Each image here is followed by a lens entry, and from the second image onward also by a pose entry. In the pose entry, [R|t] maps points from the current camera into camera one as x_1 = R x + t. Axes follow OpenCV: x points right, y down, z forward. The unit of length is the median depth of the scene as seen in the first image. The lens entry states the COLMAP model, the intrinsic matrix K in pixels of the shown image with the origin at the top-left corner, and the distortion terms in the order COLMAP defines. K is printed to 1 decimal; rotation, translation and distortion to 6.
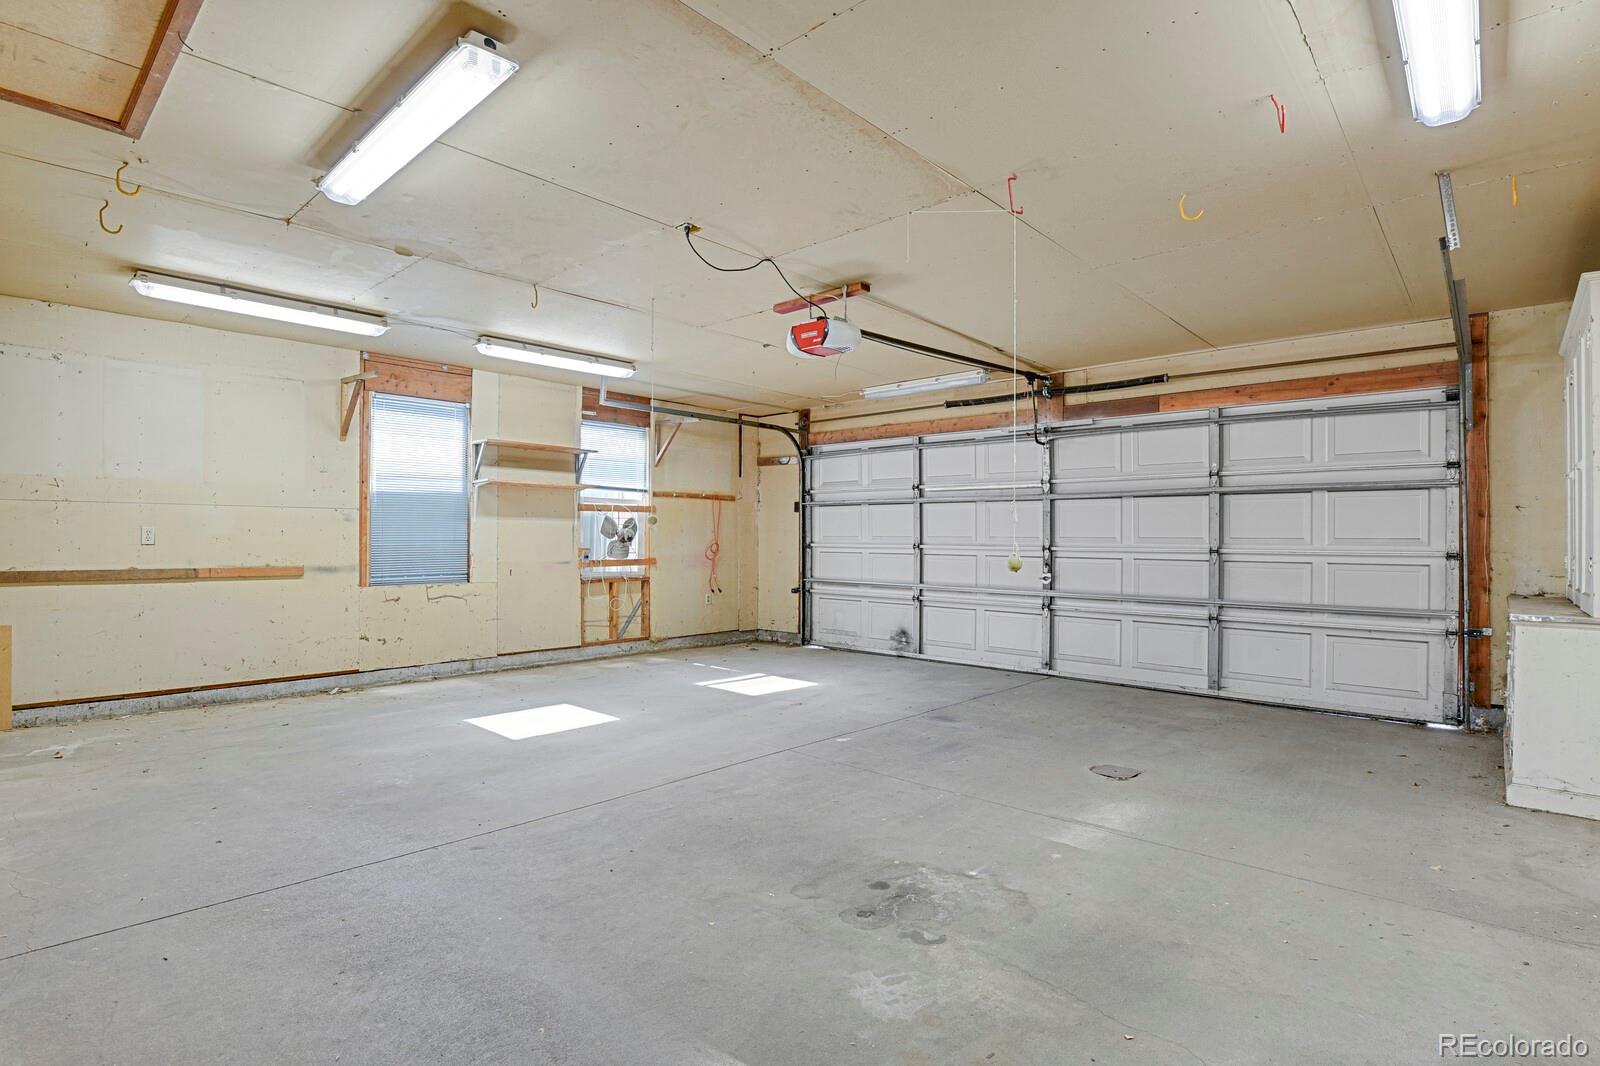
lens RADIAL K [[783.2, 0, 805.2], [0, 783.2, 536.5], [0, 0, 1]] dist [-0.027790, -0.001640]
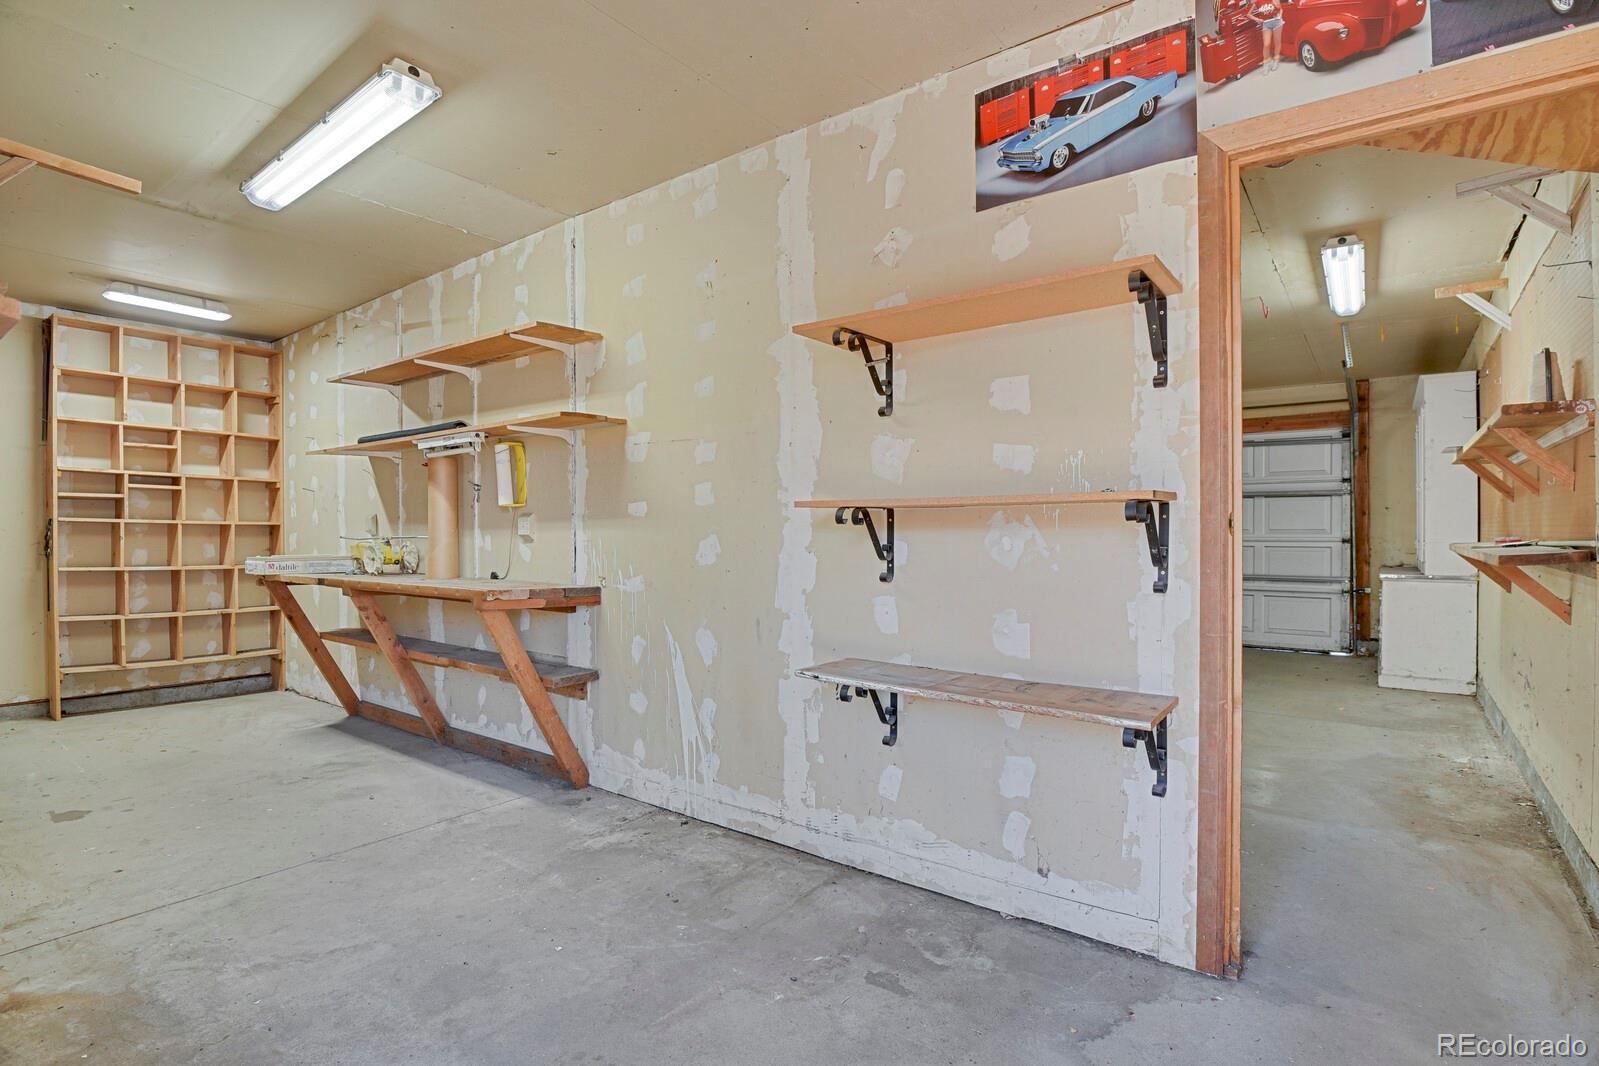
lens RADIAL K [[782.7, 0, 793.1], [0, 782.7, 534.3], [0, 0, 1]] dist [-0.027790, -0.001640]
pose [[0.996537, -0.000593, 0.083143, -0.367810], [0.000494, 0.999999, 0.001206, 0.010133], [-0.083143, -0.001161, 0.996537, -0.423392]]
